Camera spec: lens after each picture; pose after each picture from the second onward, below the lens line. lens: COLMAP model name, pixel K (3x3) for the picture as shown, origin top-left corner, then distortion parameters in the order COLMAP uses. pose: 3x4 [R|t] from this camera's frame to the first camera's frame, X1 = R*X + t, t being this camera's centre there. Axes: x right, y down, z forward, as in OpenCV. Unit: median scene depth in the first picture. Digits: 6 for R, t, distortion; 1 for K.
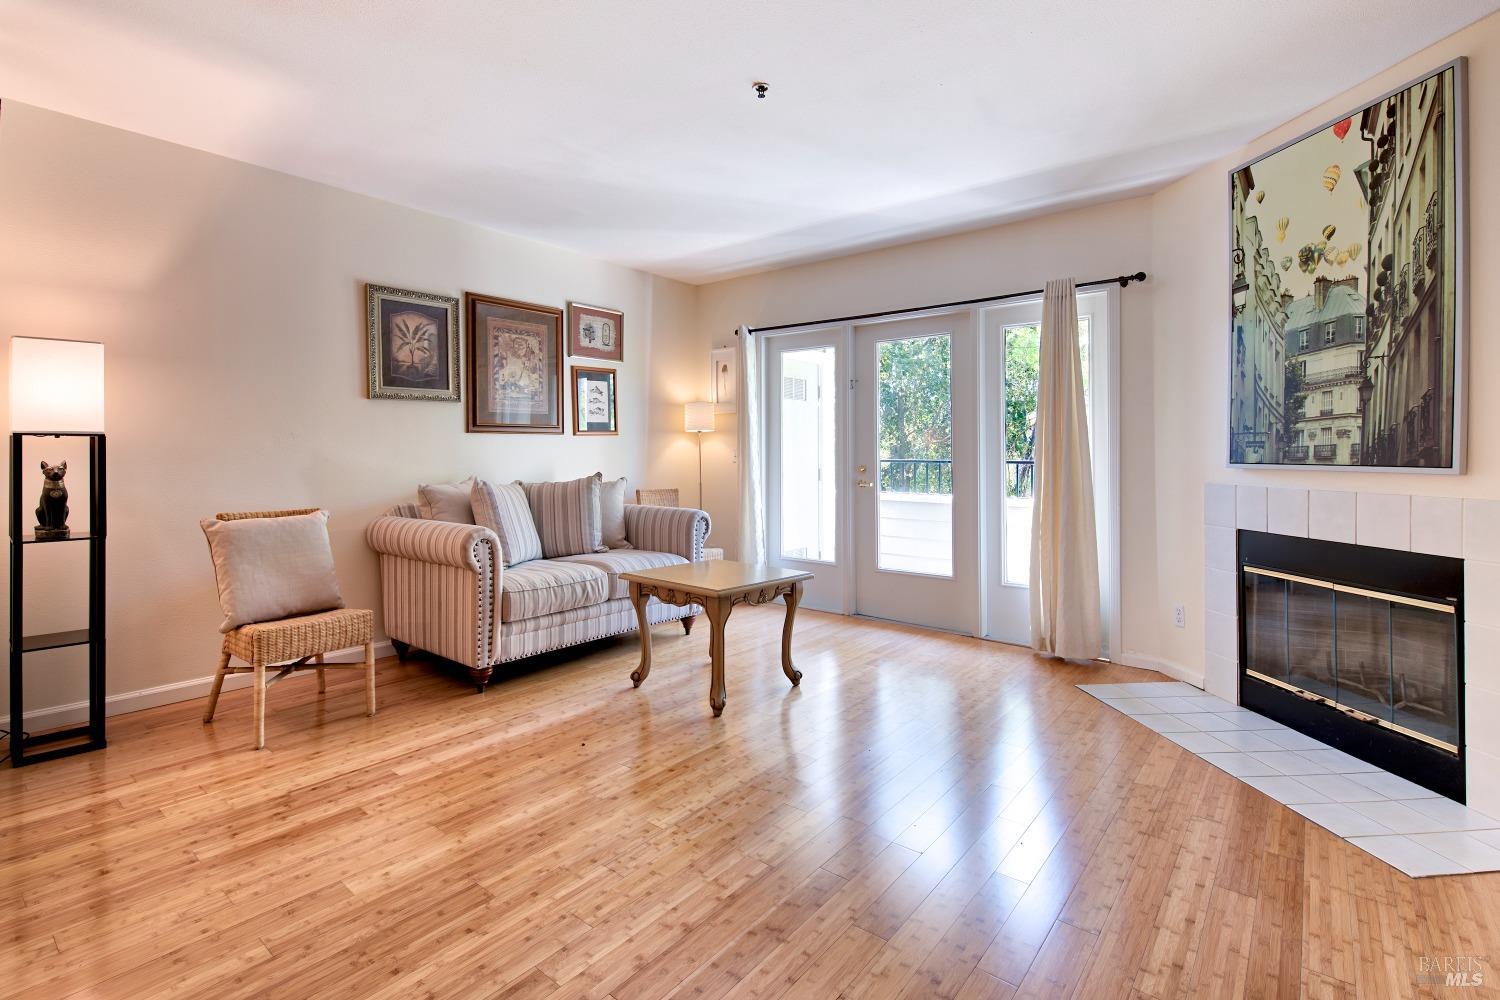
lens RADIAL K [[702.4, 0, 747.7], [0, 702.4, 455.2], [0, 0, 1]] dist [-0.013592, -0.000327]
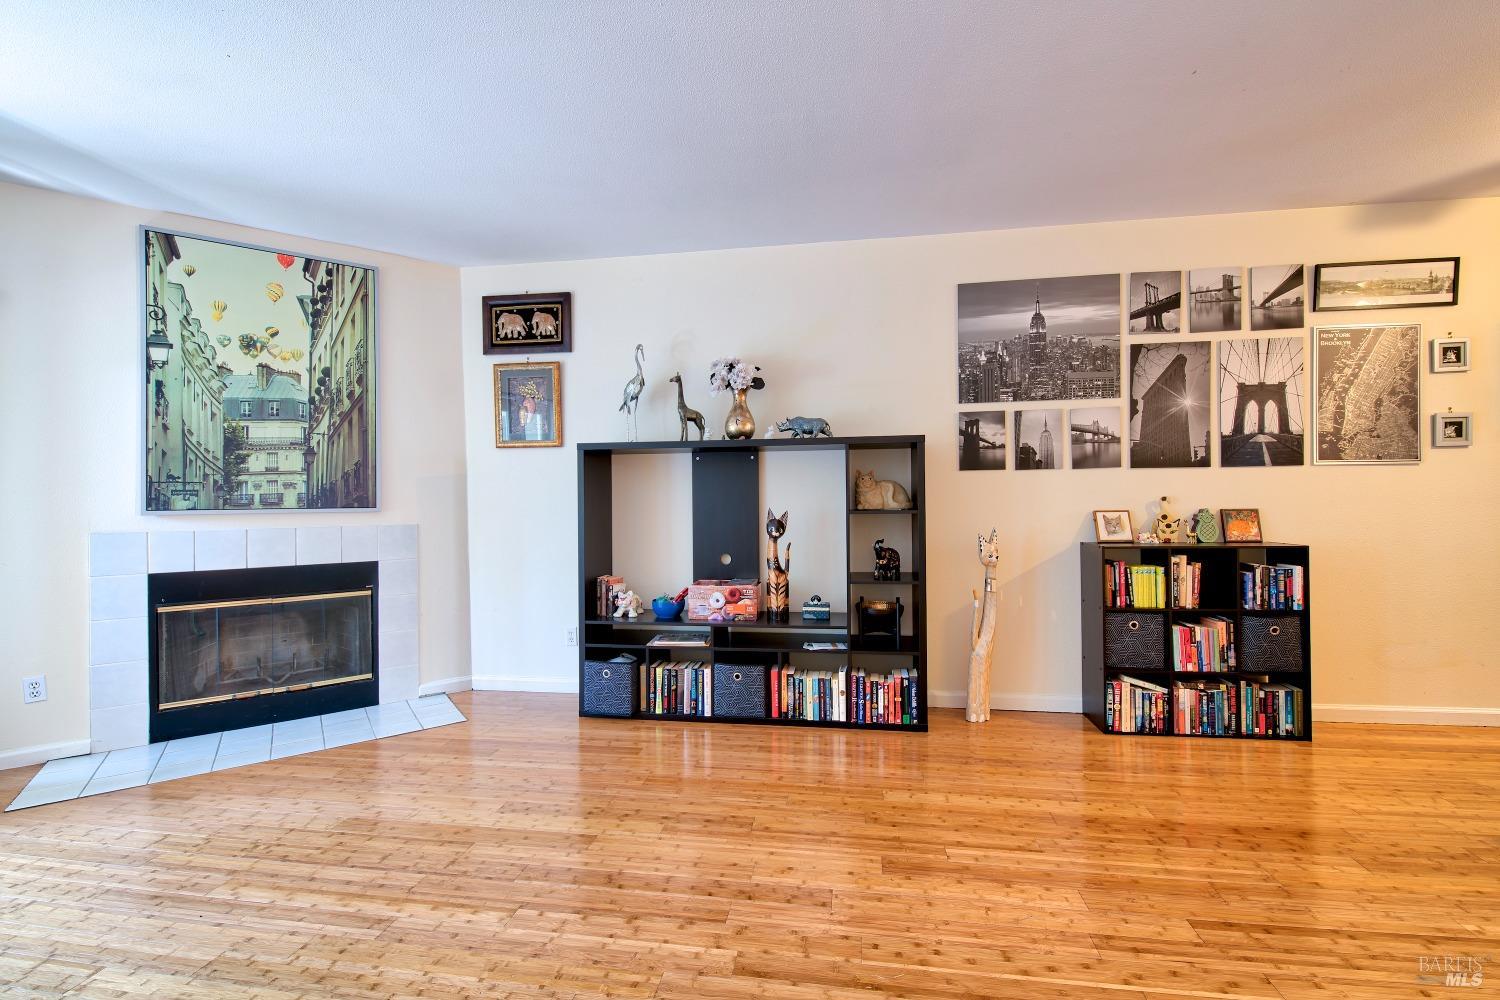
lens RADIAL K [[646.1, 0, 750.0], [0, 646.1, 500.0], [0, 0, 1]] dist [-0.028507, -0.000108]
pose [[-0.503122, -0.004517, 0.864204, -0.685430], [0.007900, 0.999921, 0.009825, -0.007734], [-0.864180, 0.011770, -0.503046, 0.858985]]
